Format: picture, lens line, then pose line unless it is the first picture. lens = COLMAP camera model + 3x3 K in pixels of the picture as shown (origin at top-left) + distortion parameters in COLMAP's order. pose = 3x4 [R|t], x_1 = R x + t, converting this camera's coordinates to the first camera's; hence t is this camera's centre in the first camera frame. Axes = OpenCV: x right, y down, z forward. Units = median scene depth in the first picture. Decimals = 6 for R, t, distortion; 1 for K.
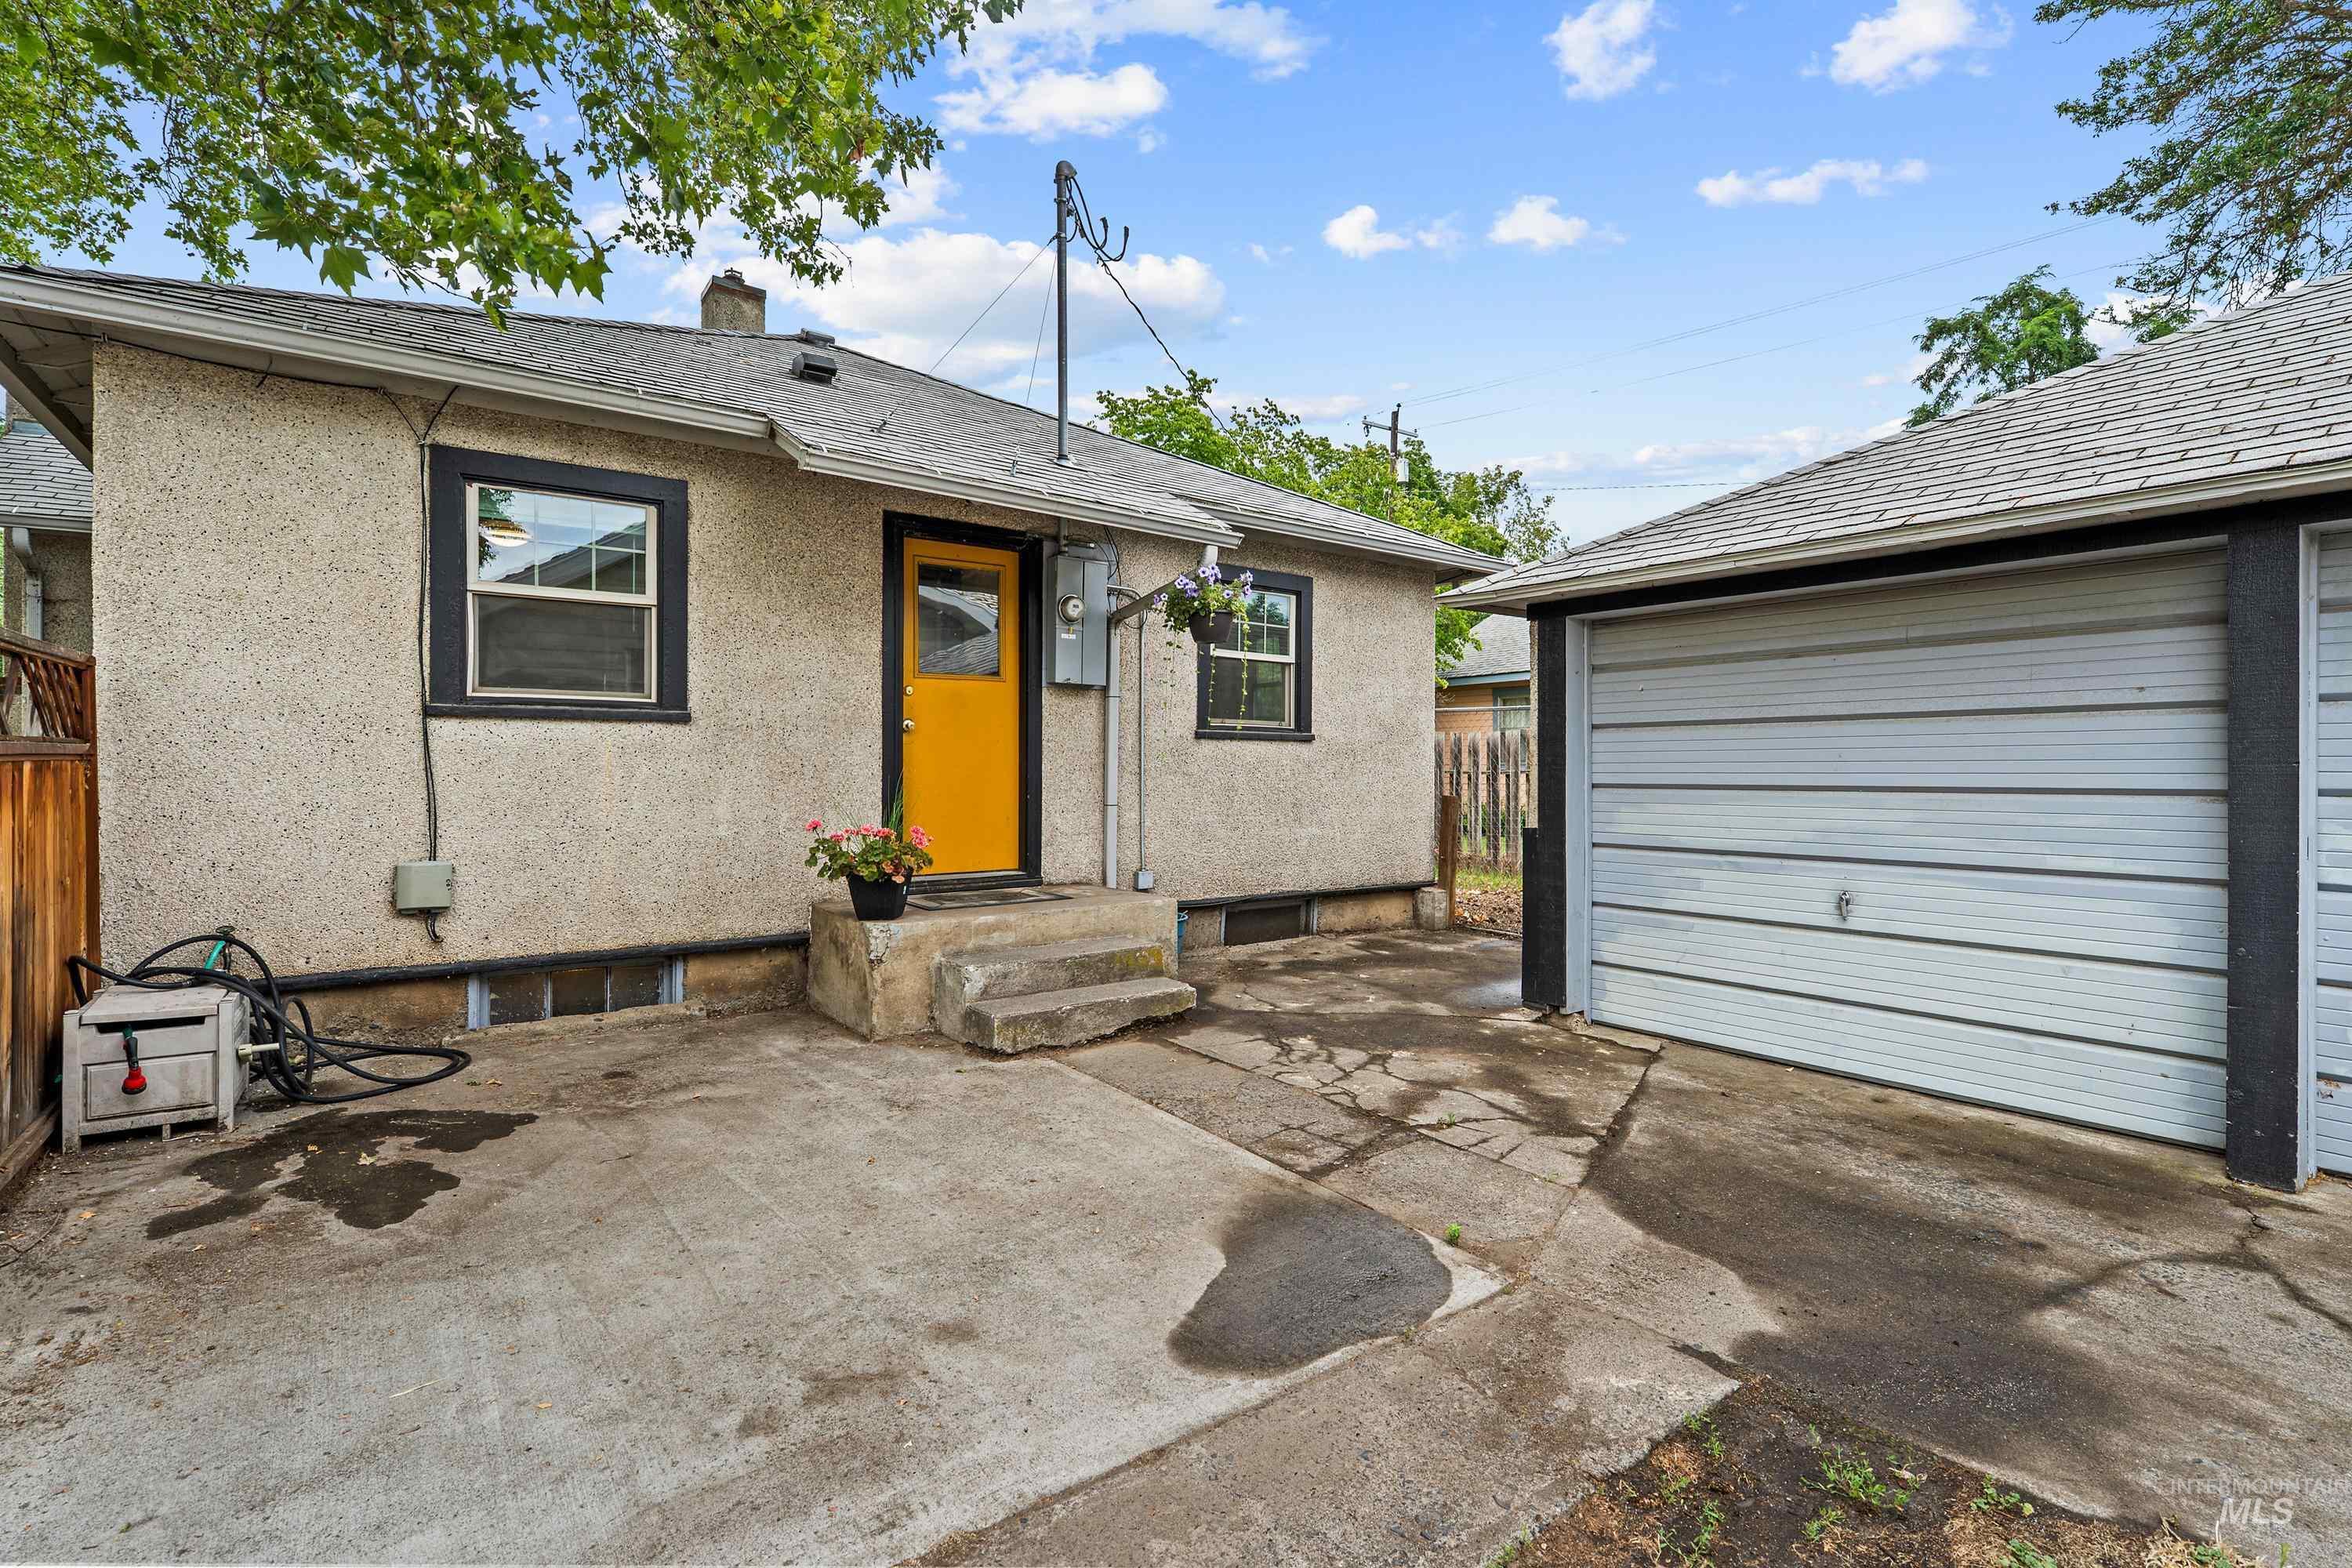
lens RADIAL K [[1060.4, 0, 1168.4], [0, 1060.4, 770.7], [0, 0, 1]] dist [-0.002389, 0.001687]
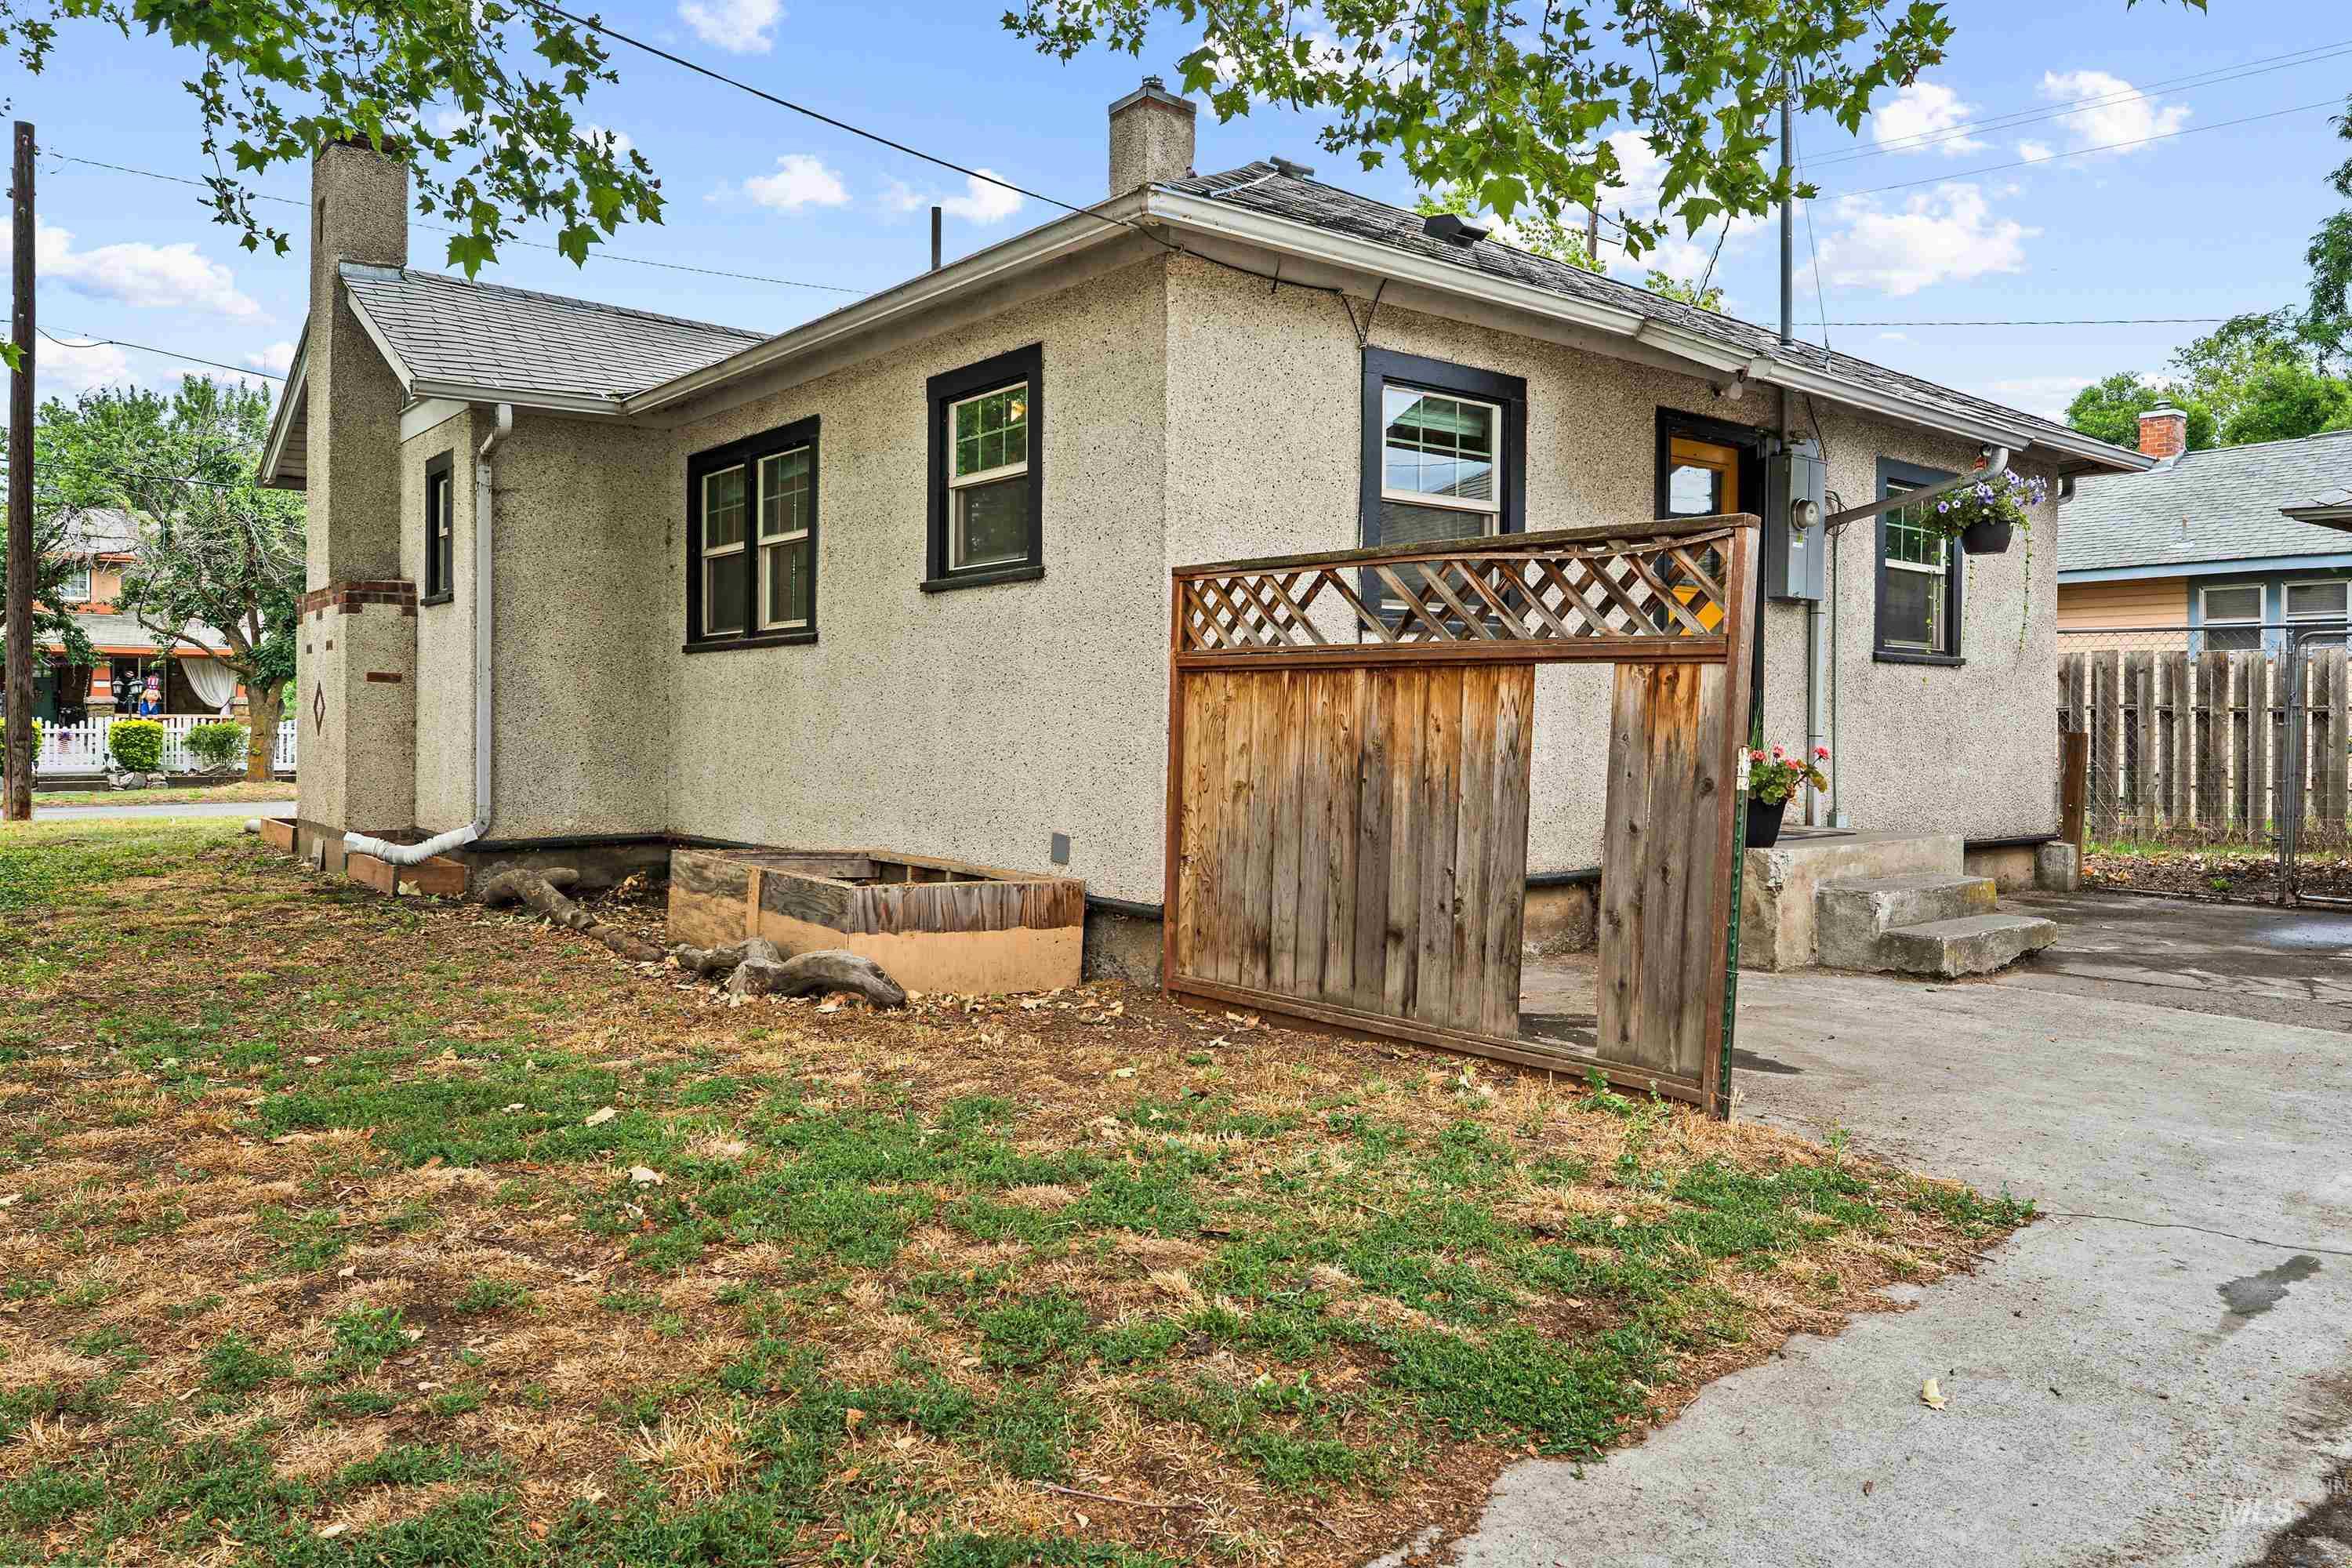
lens RADIAL K [[1623.2, 0, 1161.0], [0, 1623.2, 732.6], [0, 0, 1]] dist [-0.004721, 0.007703]
pose [[0.998965, 0.001622, 0.045449, -0.804875], [-0.001803, 0.999991, 0.003941, 0.030872], [-0.045442, -0.004019, 0.998959, -0.392650]]
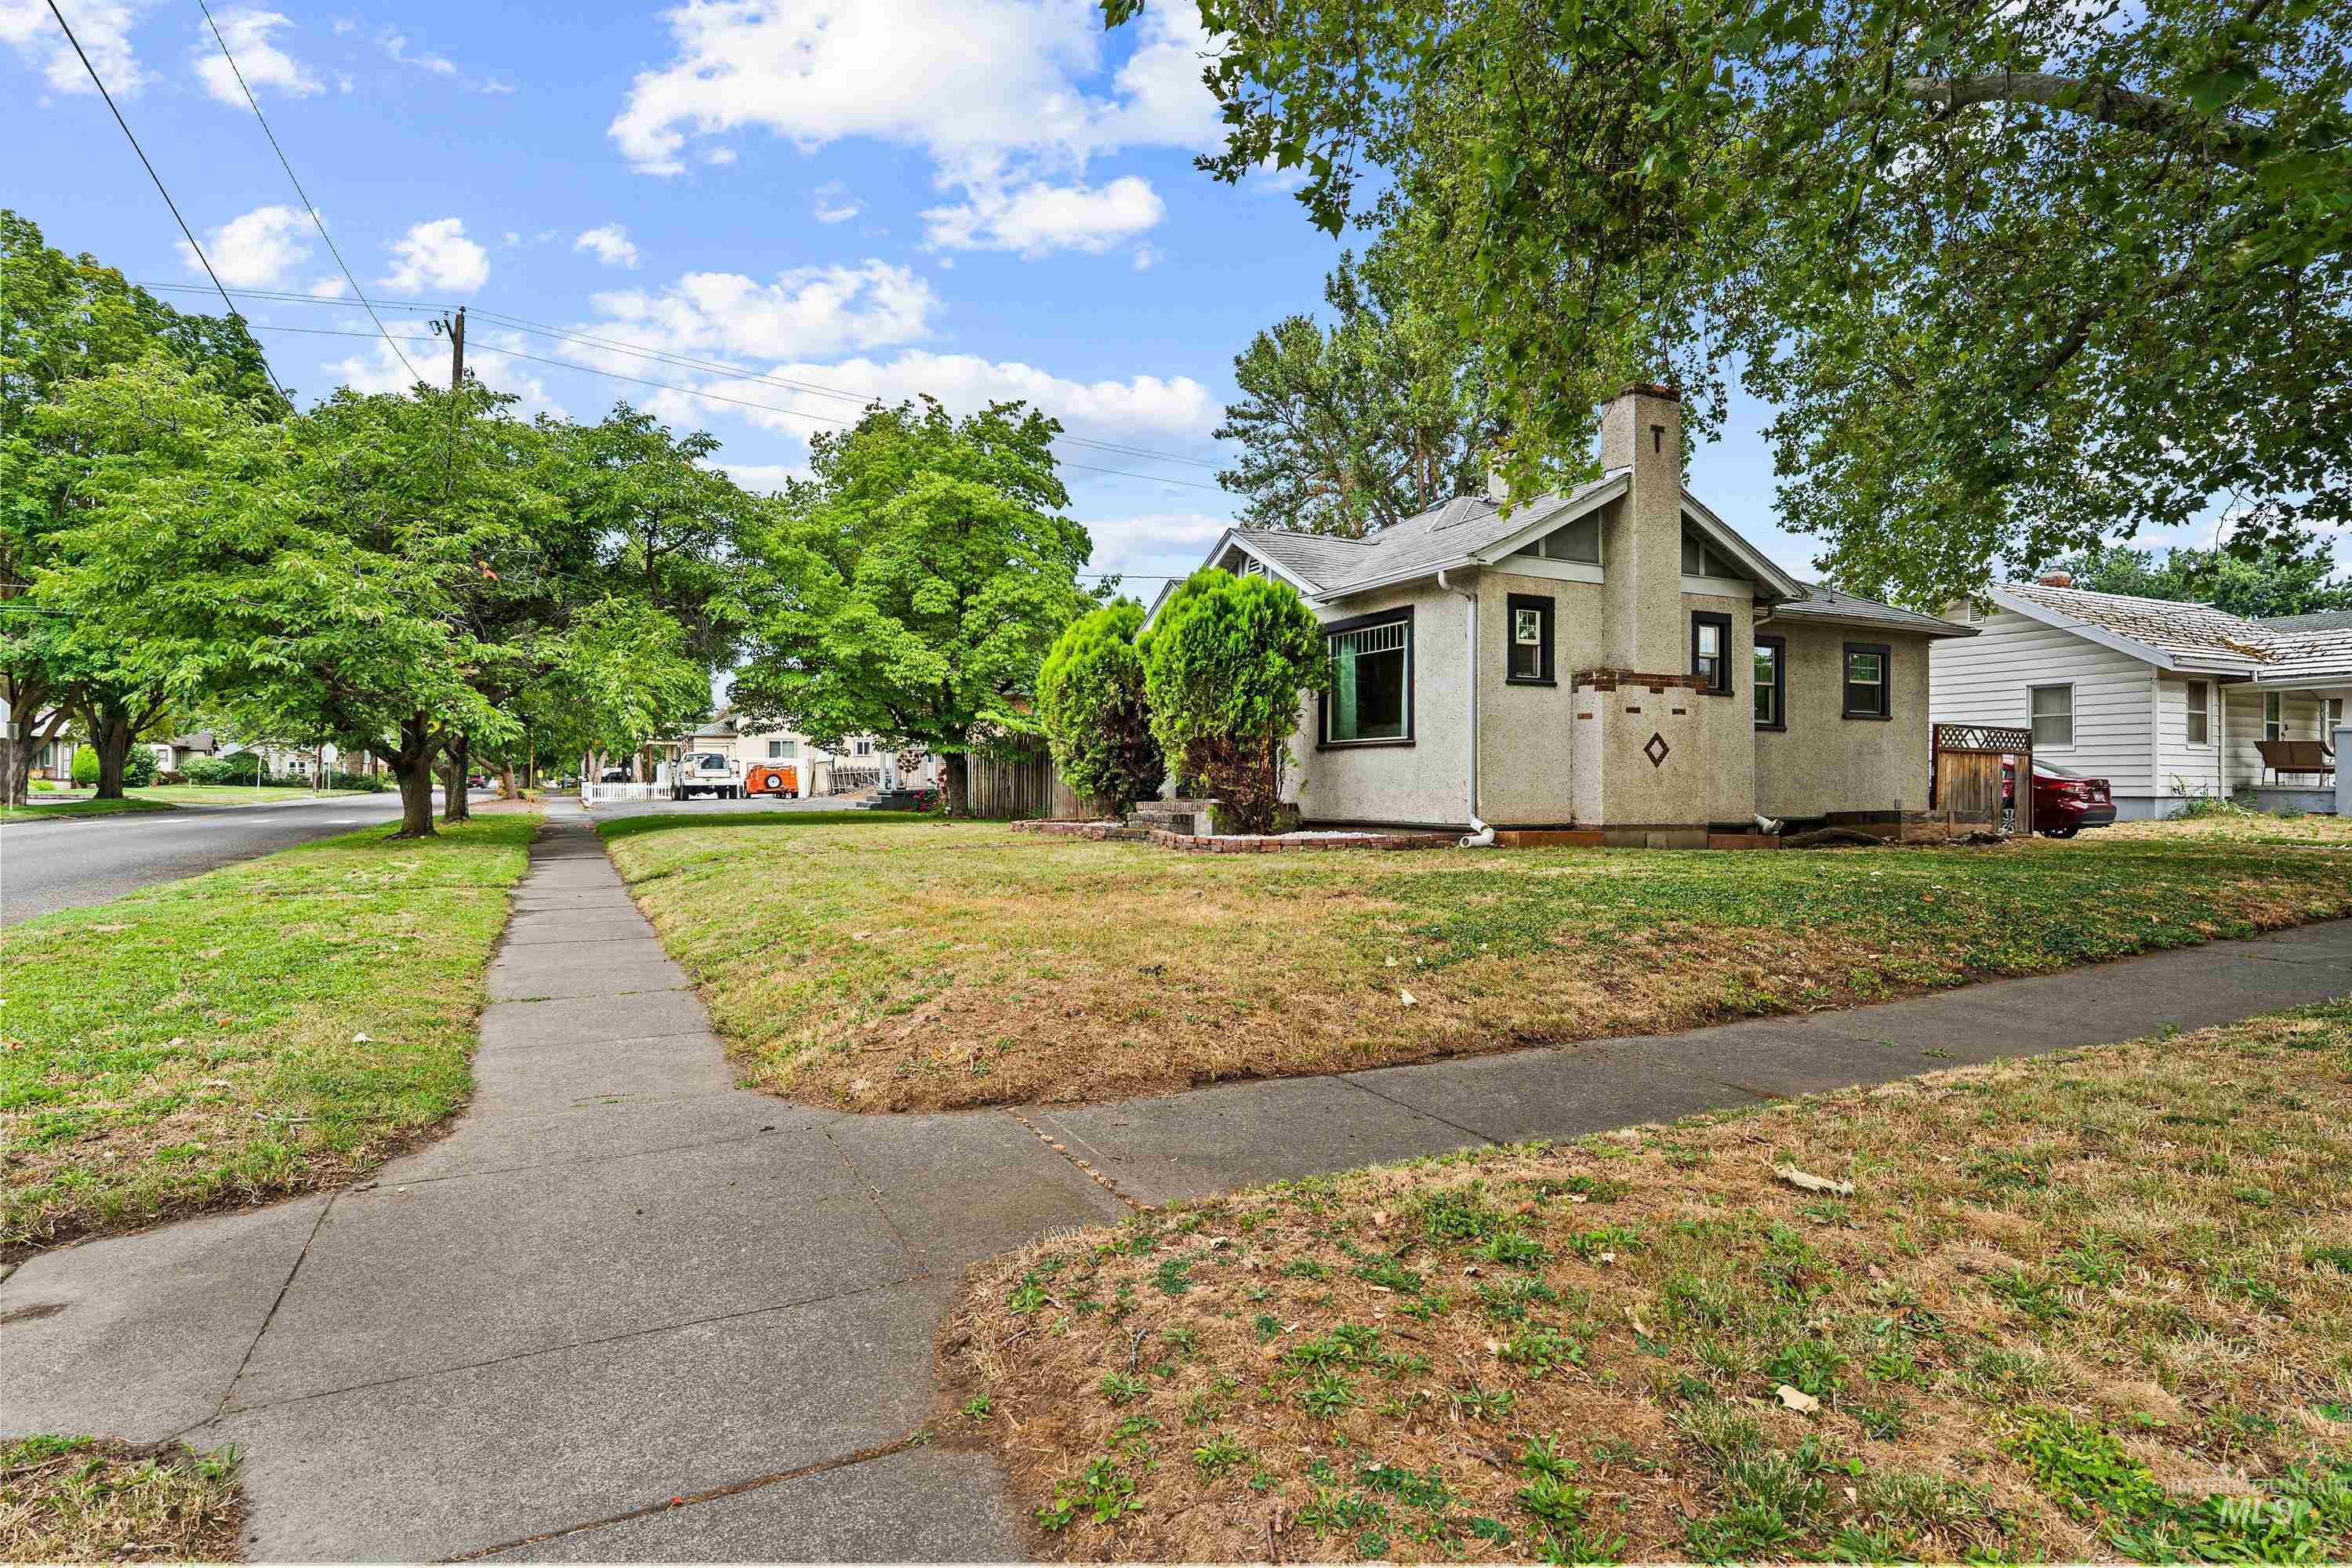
lens RADIAL K [[1255.5, 0, 1181.5], [0, 1255.5, 787.3], [0, 0, 1]] dist [-0.007999, -0.000107]
pose [[0.167767, -0.004619, 0.985816, -4.164697], [-0.001131, 0.999987, 0.004878, 0.069422], [-0.985826, -0.001933, 0.167760, 2.062126]]
